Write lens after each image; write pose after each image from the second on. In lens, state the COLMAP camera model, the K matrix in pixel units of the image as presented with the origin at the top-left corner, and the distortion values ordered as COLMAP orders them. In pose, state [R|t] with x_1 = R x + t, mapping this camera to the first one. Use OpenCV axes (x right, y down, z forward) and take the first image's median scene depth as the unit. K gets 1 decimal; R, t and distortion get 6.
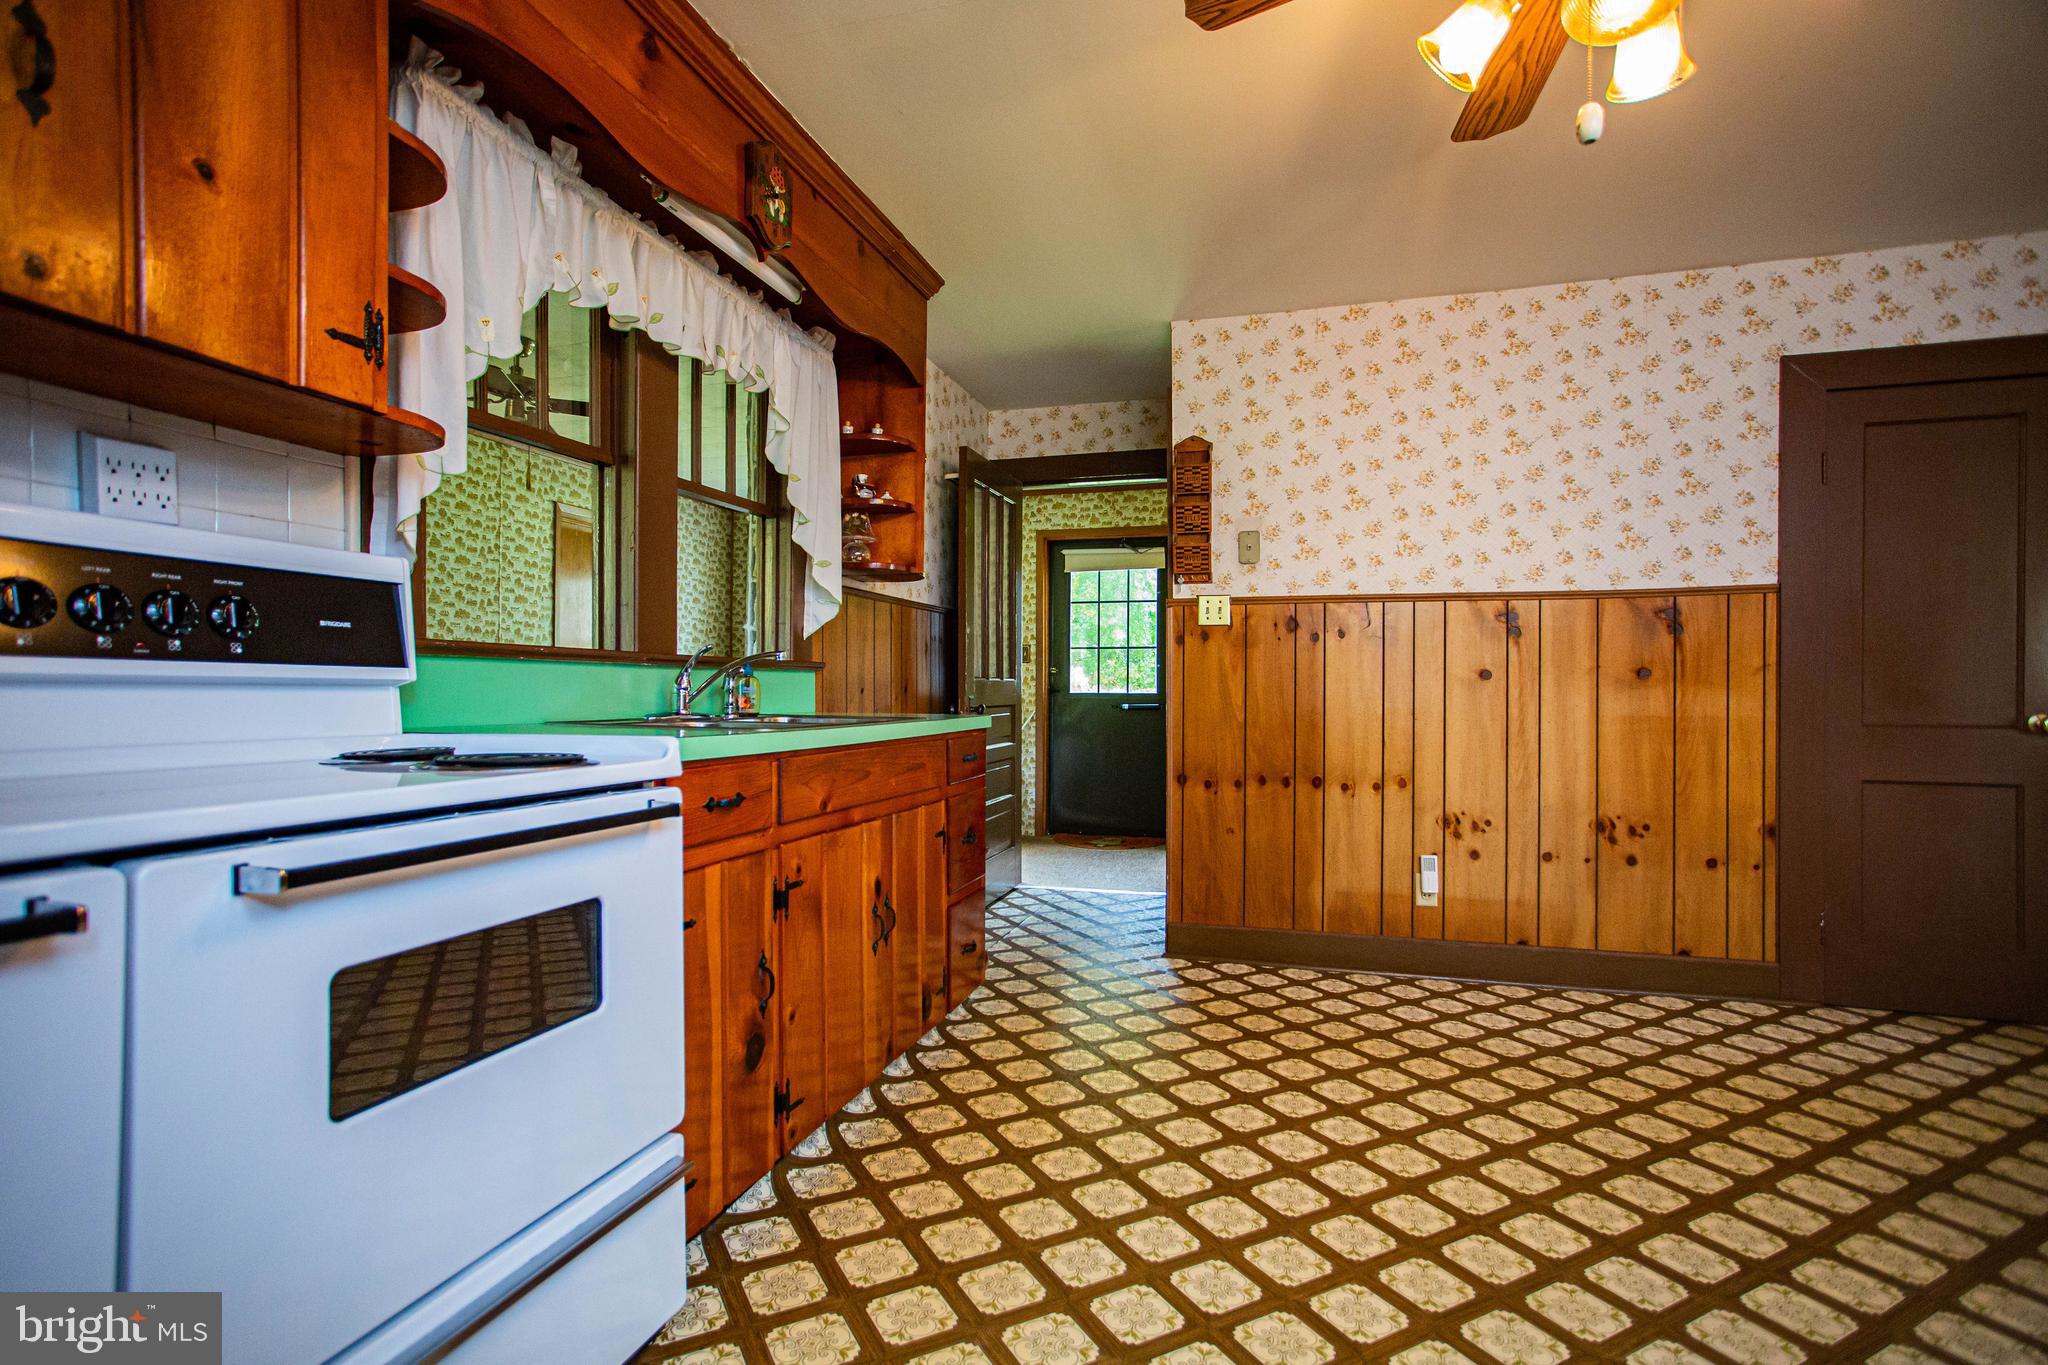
lens RADIAL K [[1020.6, 0, 997.3], [0, 1020.6, 685.3], [0, 0, 1]] dist [-0.079016, 0.051217]
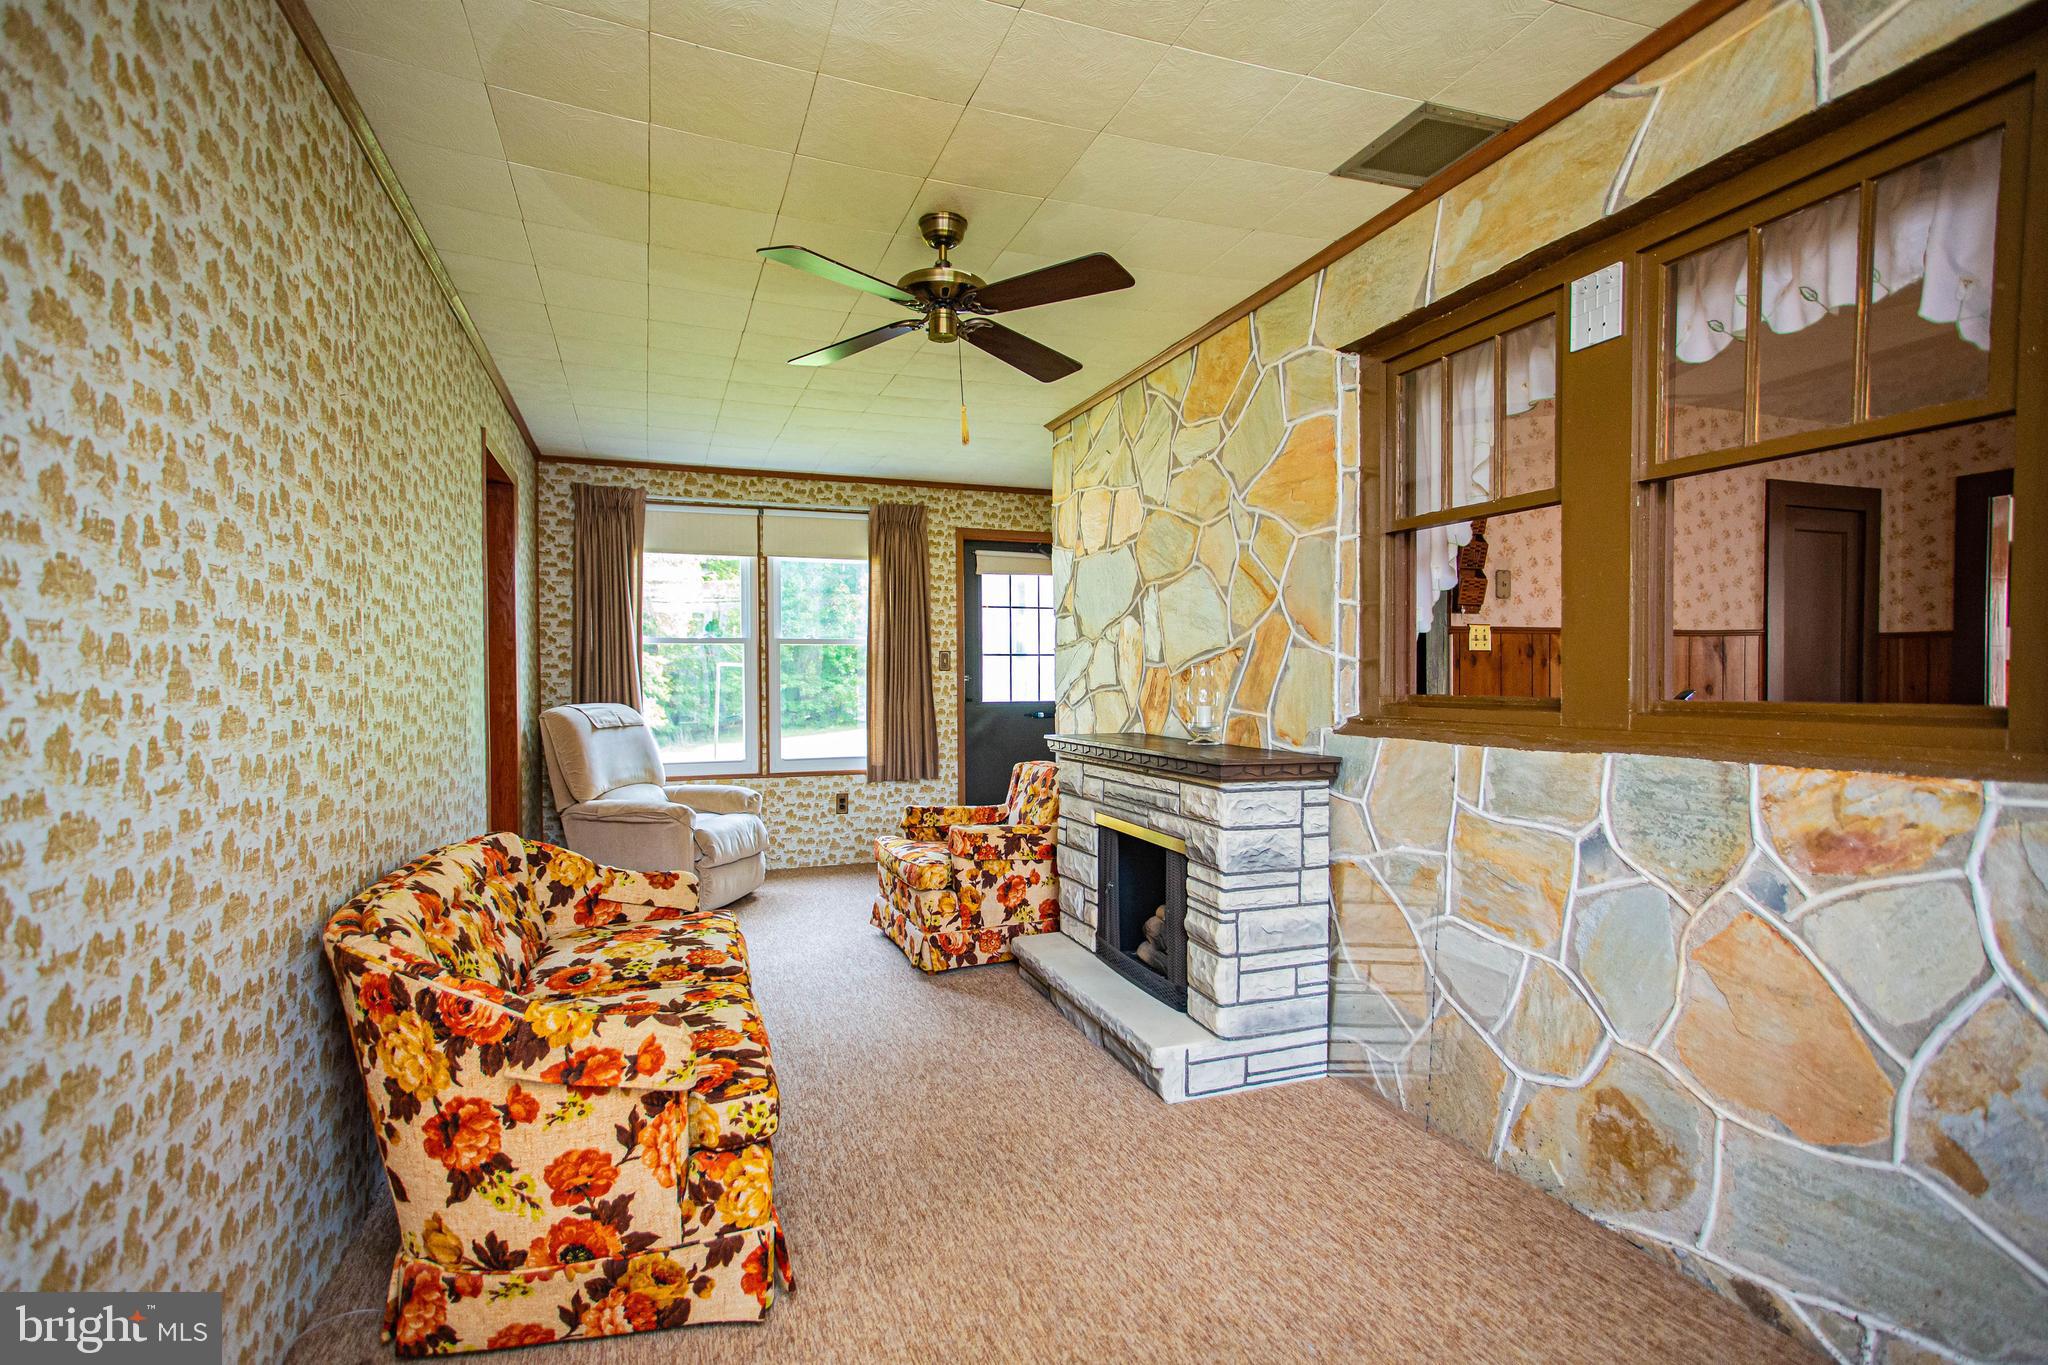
lens RADIAL K [[1020.6, 0, 997.3], [0, 1020.6, 685.3], [0, 0, 1]] dist [-0.079016, 0.051217]
pose [[0.795686, -0.013022, 0.605570, -0.500311], [0.005362, 0.999881, 0.014457, -0.022240], [-0.605686, -0.008256, 0.795661, 0.243009]]
